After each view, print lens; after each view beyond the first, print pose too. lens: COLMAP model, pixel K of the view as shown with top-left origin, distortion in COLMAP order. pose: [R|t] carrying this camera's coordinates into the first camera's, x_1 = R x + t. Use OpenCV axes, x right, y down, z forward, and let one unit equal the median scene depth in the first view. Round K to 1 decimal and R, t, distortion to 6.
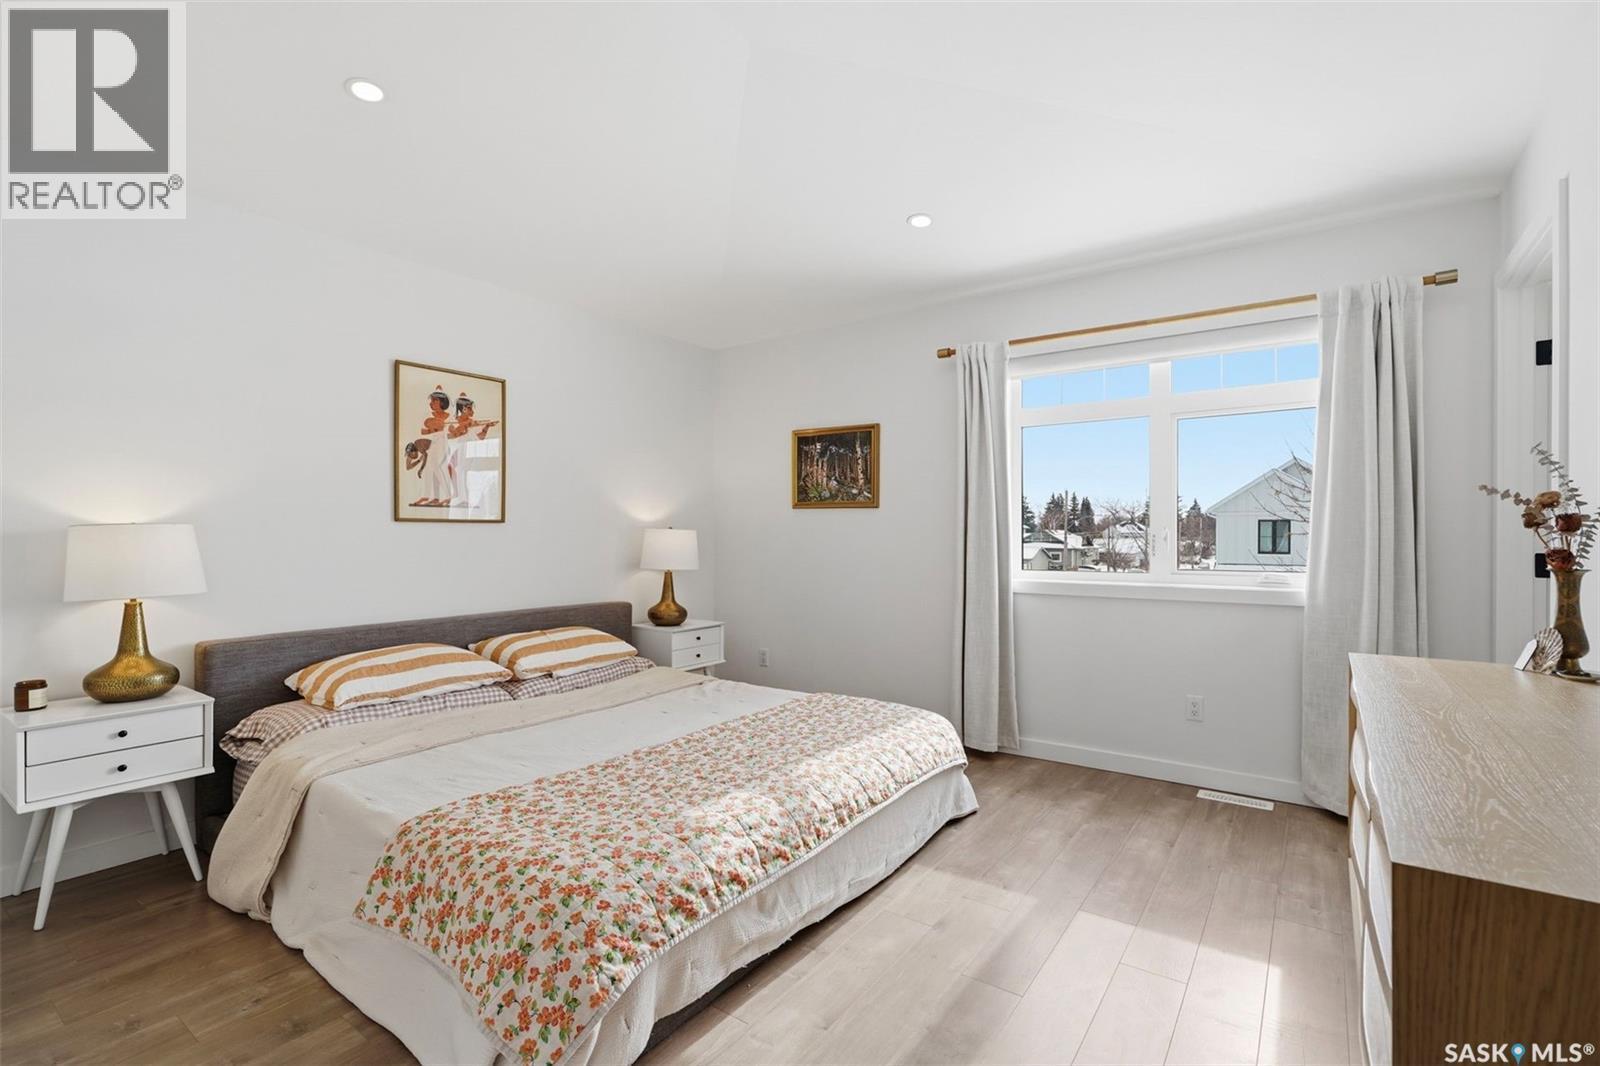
lens RADIAL K [[722.0, 0, 808.5], [0, 722.0, 537.7], [0, 0, 1]] dist [-0.005419, 0.000206]
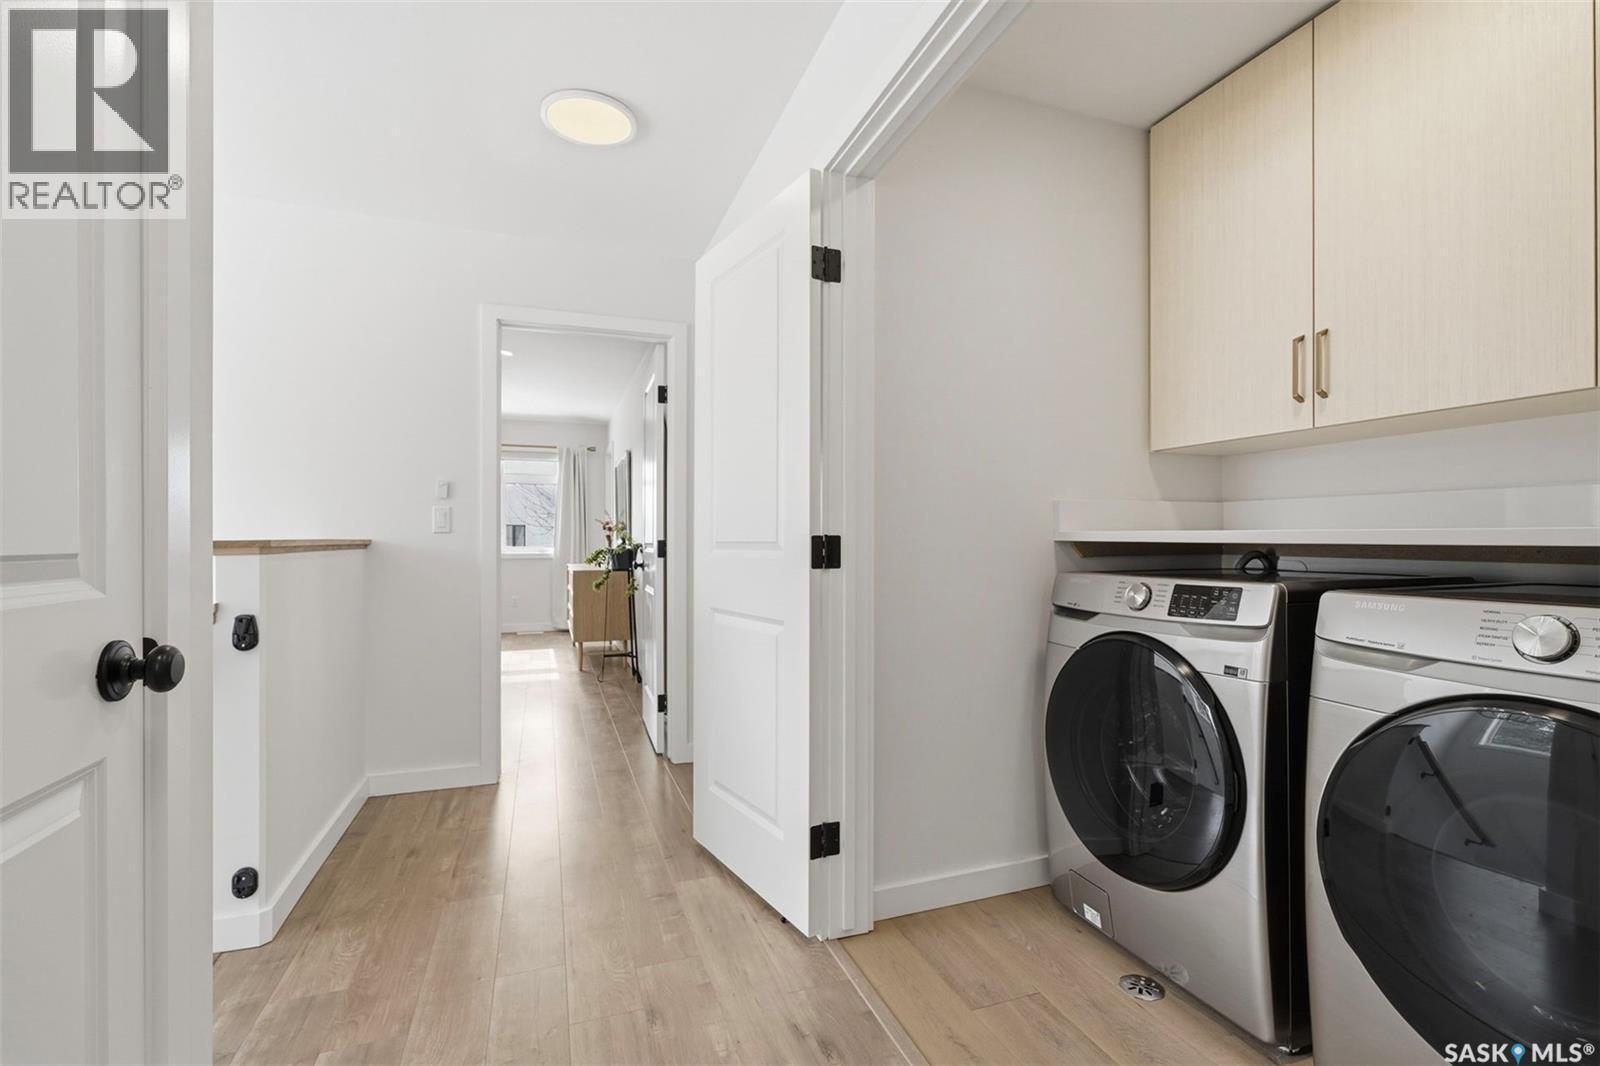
lens RADIAL K [[722.0, 0, 798.2], [0, 722.0, 532.3], [0, 0, 1]] dist [-0.005419, 0.000206]
pose [[0.569122, 0.000438, 0.822253, -1.180183], [0.002372, 0.999995, -0.002174, 0.008610], [-0.822249, 0.003188, 0.569118, -1.513286]]
